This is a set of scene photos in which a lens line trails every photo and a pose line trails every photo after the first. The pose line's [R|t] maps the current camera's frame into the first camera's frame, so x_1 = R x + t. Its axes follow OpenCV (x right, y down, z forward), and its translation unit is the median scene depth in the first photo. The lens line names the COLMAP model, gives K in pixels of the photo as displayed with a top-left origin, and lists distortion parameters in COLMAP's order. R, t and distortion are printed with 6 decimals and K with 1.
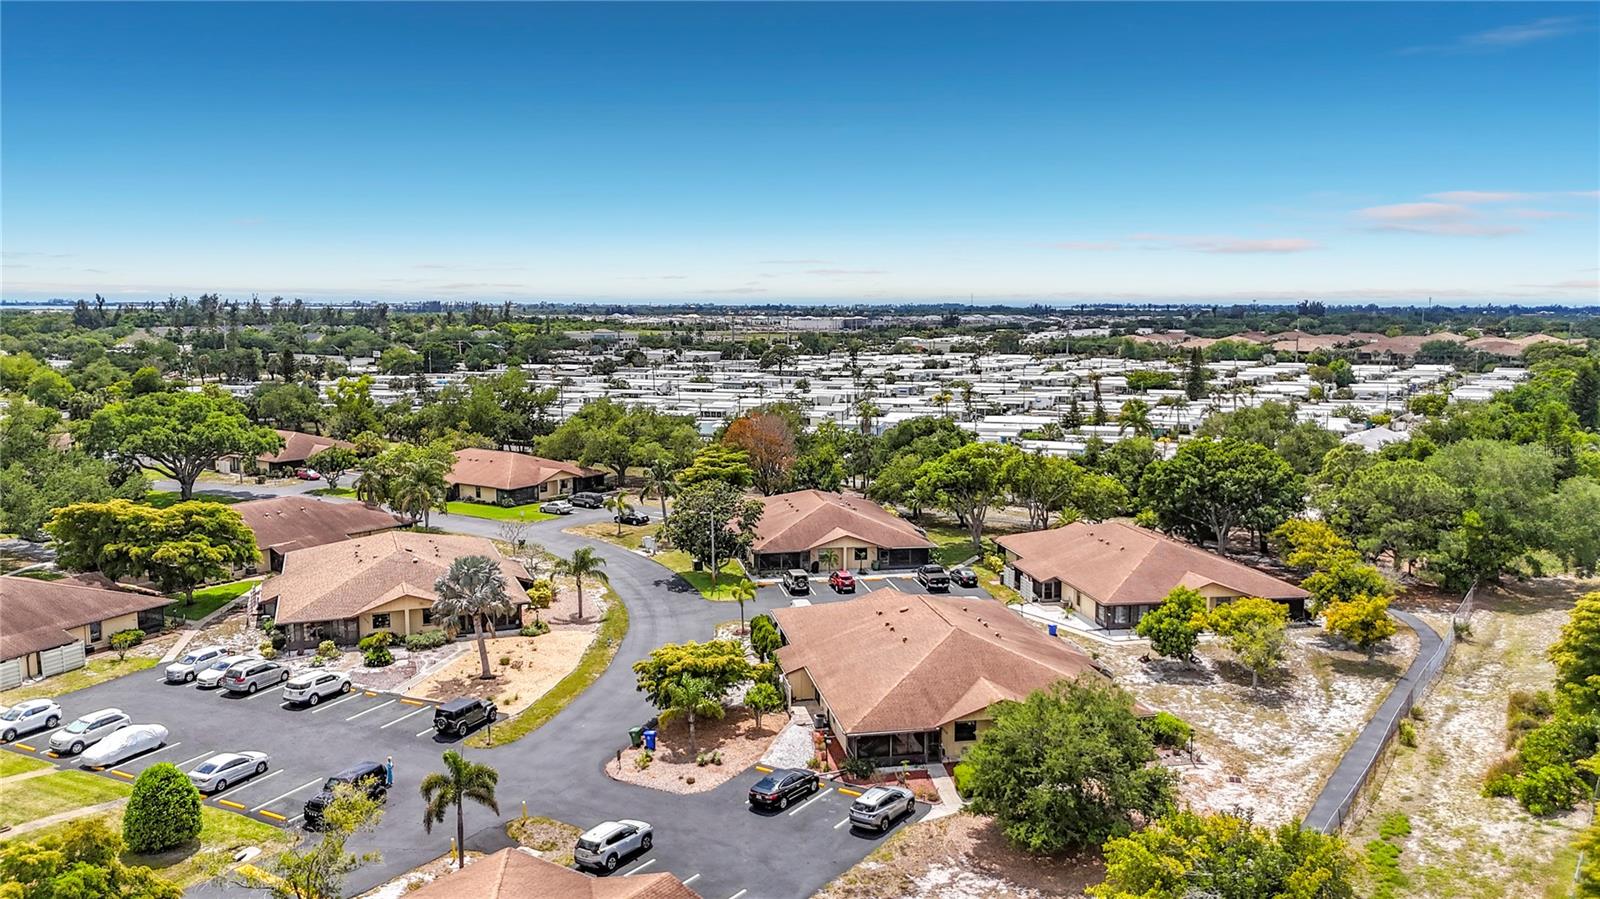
lens RADIAL K [[1186.0, 0, 800.0], [0, 1186.0, 449.5], [0, 0, 1]] dist [0.085307, -0.123224]
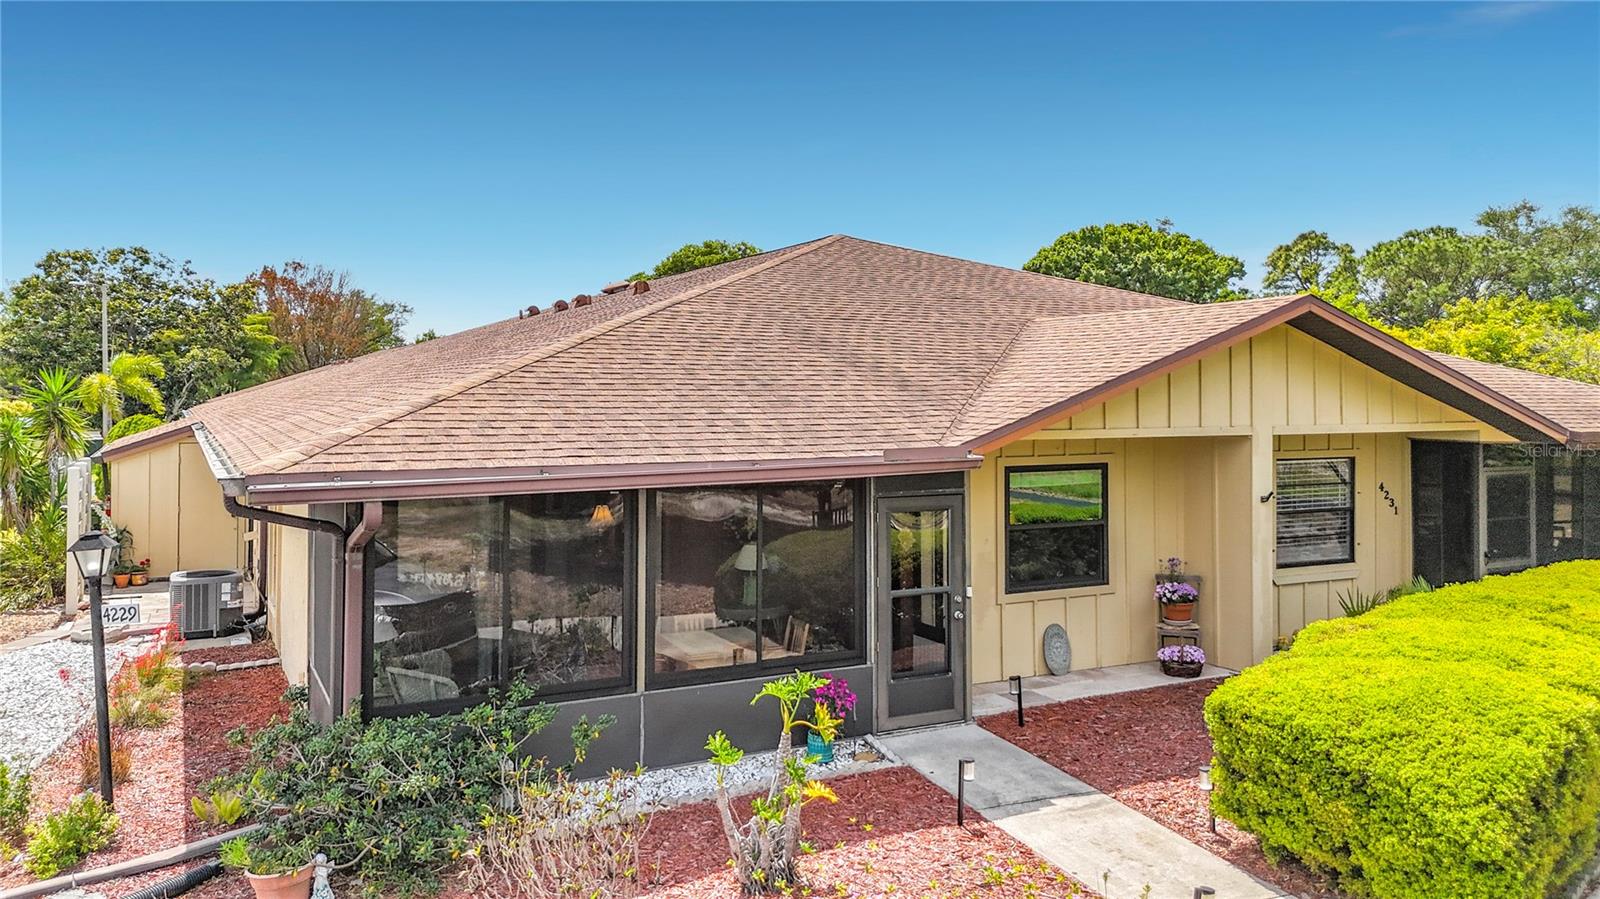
lens RADIAL K [[1181.8, 0, 809.0], [0, 1181.8, 400.9], [0, 0, 1]] dist [0.009719, 0.001311]
pose [[0.952197, 0.005065, 0.305443, 0.053245], [0.032042, 0.992691, -0.116349, 0.237815], [-0.303800, 0.120575, 0.945075, 0.854592]]
